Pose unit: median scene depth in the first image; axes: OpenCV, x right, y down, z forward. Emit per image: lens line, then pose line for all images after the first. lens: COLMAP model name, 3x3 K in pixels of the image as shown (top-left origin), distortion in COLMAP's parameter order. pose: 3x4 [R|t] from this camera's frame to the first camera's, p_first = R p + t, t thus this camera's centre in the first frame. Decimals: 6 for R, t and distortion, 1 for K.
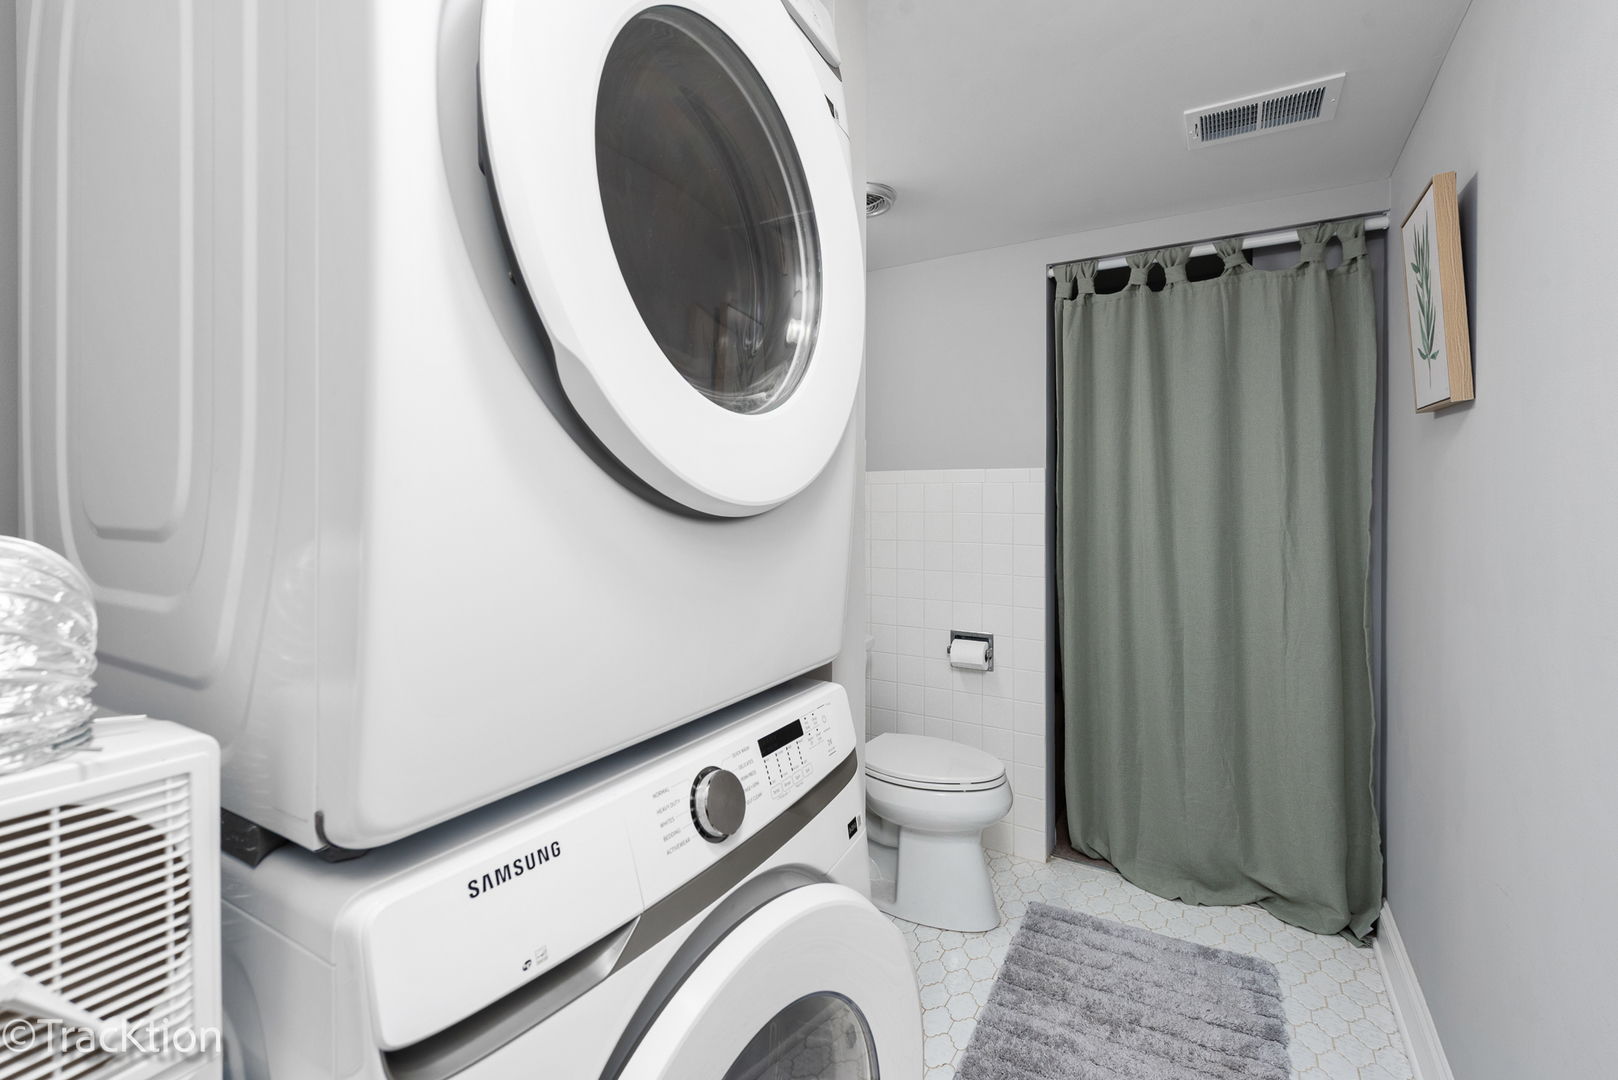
lens RADIAL K [[712.0, 0, 814.5], [0, 712.0, 498.8], [0, 0, 1]] dist [0.002864, -0.001472]
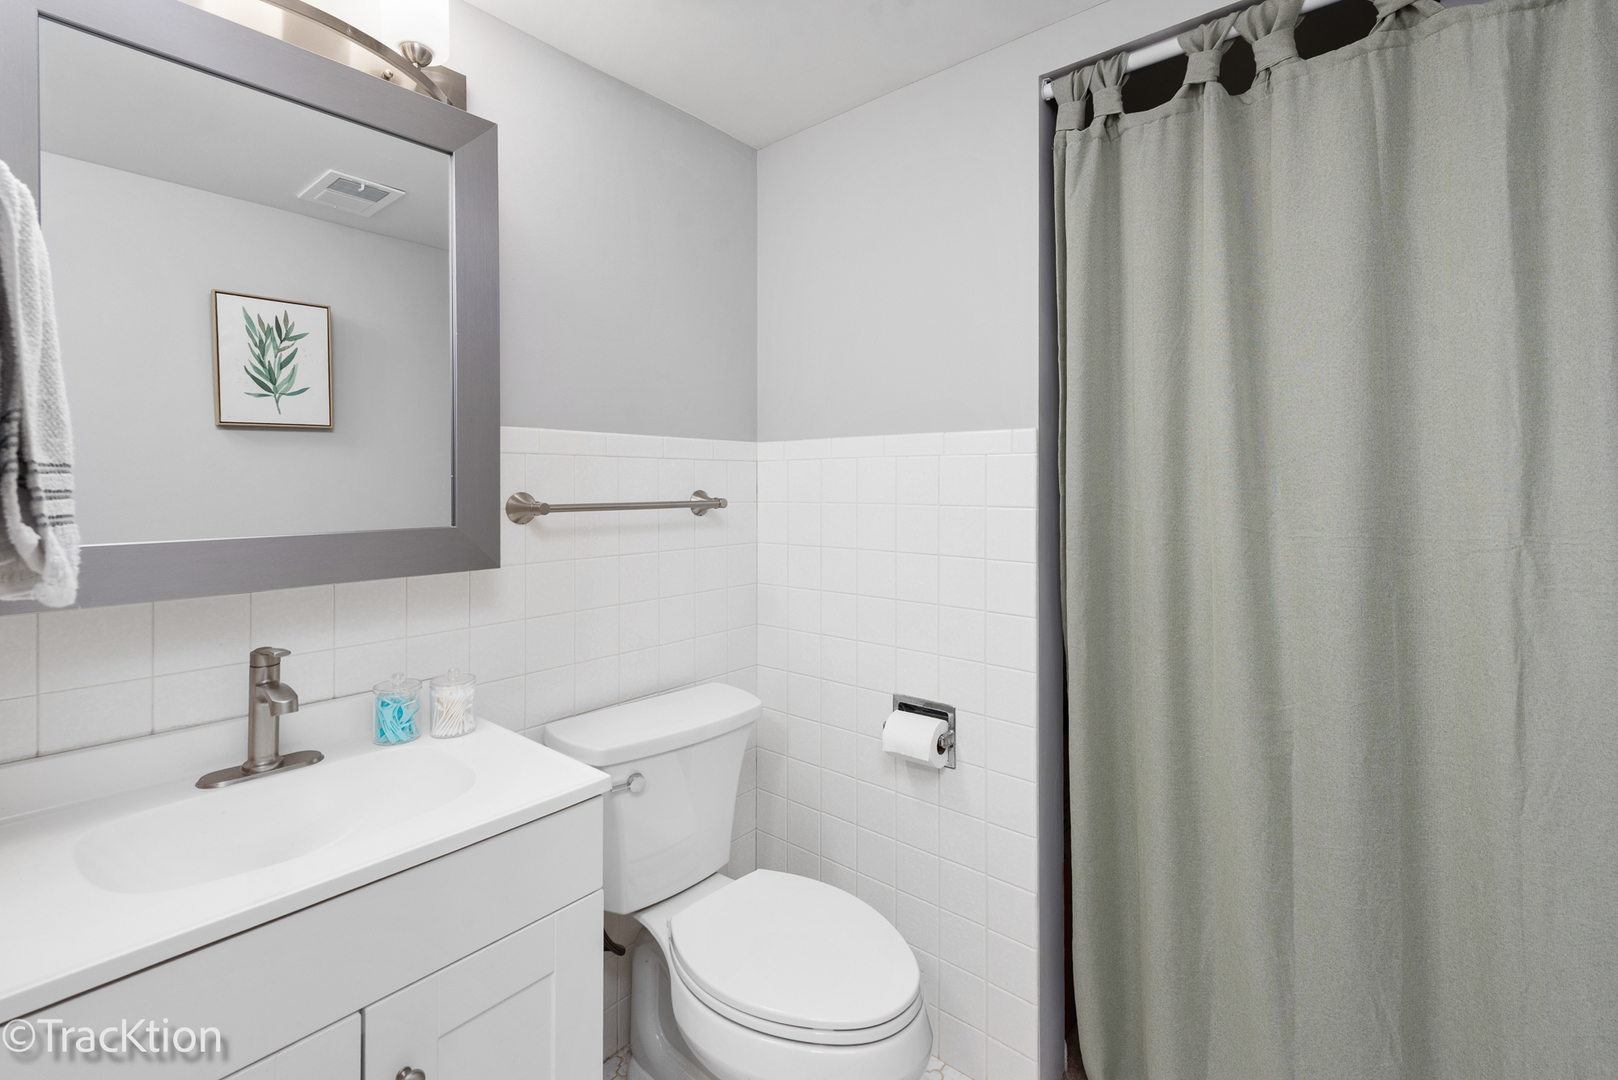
lens RADIAL K [[712.0, 0, 826.9], [0, 712.0, 481.3], [0, 0, 1]] dist [0.002864, -0.001472]
pose [[0.988517, 0.003257, -0.151078, 0.257211], [-0.004569, 0.999955, -0.008339, 0.006198], [0.151044, 0.008933, 0.988487, 0.428314]]
